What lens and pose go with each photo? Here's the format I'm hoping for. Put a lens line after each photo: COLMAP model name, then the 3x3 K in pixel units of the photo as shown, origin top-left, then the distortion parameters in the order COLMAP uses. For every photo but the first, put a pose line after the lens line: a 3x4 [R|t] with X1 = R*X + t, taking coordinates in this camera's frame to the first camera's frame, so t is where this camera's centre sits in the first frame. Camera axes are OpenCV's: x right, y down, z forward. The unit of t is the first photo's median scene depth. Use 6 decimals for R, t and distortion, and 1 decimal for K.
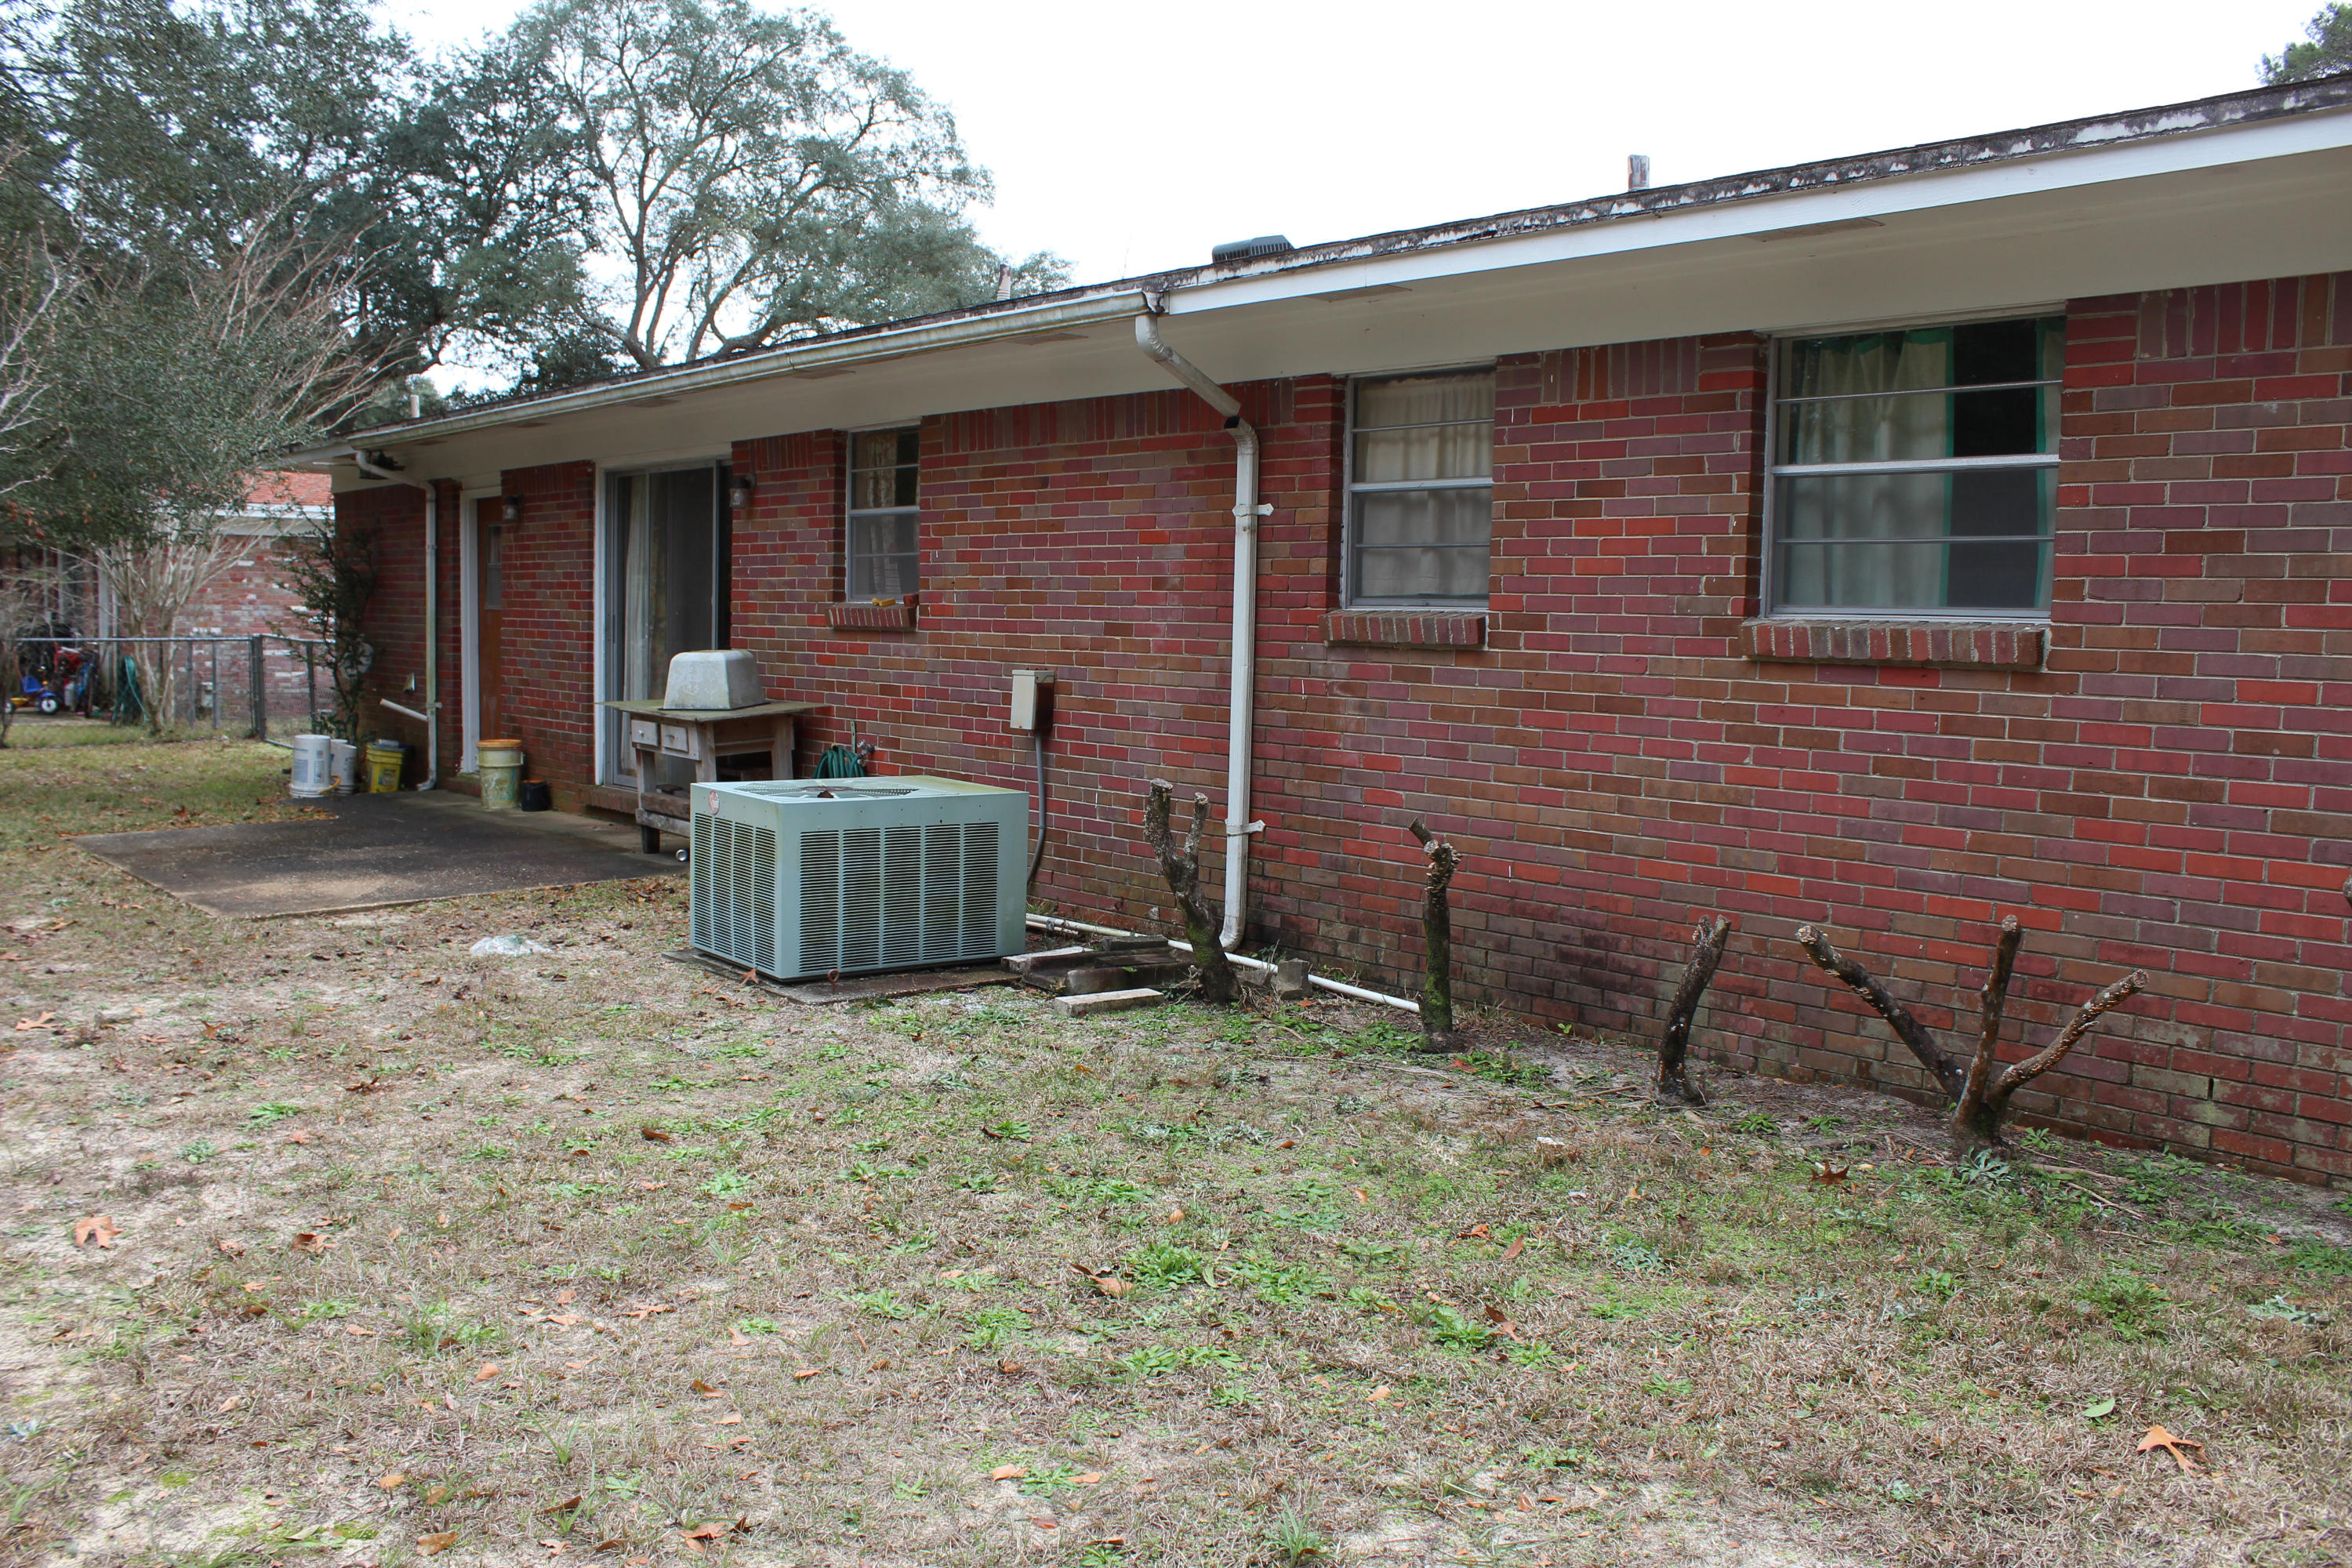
lens RADIAL K [[1952.7, 0, 1173.4], [0, 1952.7, 789.4], [0, 0, 1]] dist [-0.088664, 0.063263]
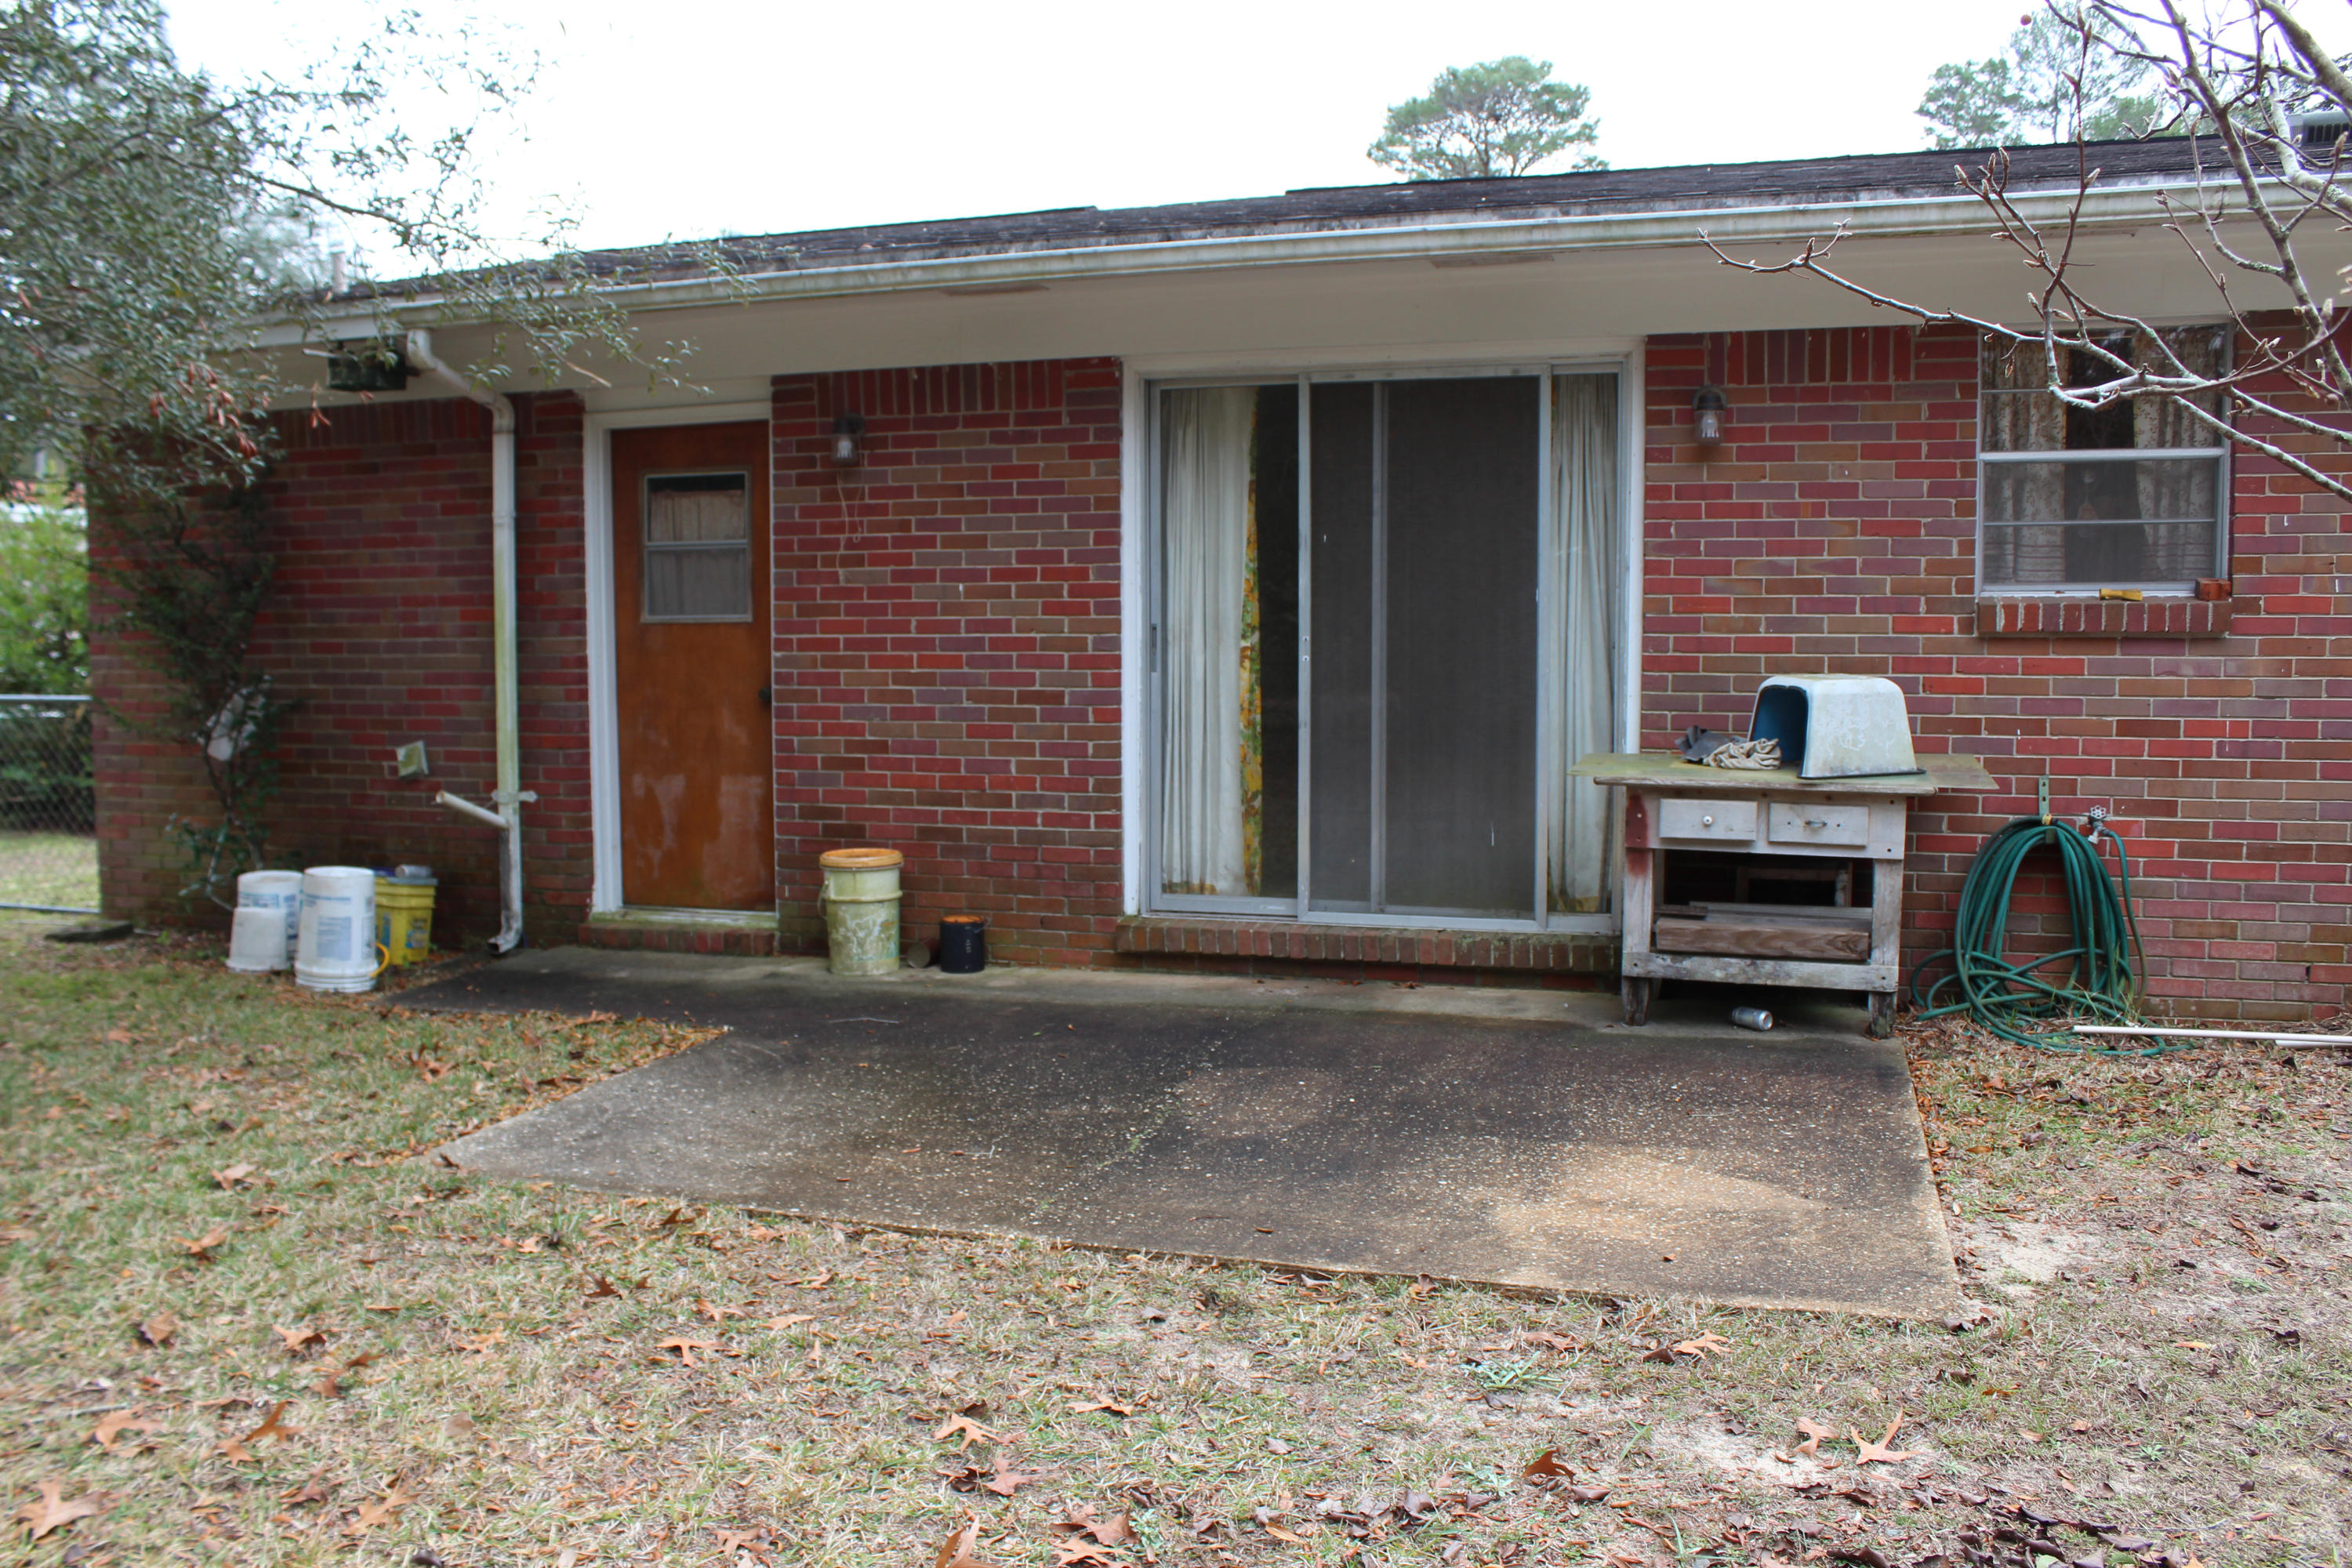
lens RADIAL K [[1952.7, 0, 1176.9], [0, 1952.7, 779.1], [0, 0, 1]] dist [-0.088664, 0.063263]
pose [[0.862790, -0.053265, 0.502749, -0.537230], [0.062184, 0.998064, -0.000975, -0.039251], [-0.501724, 0.032104, 0.864432, 0.453553]]
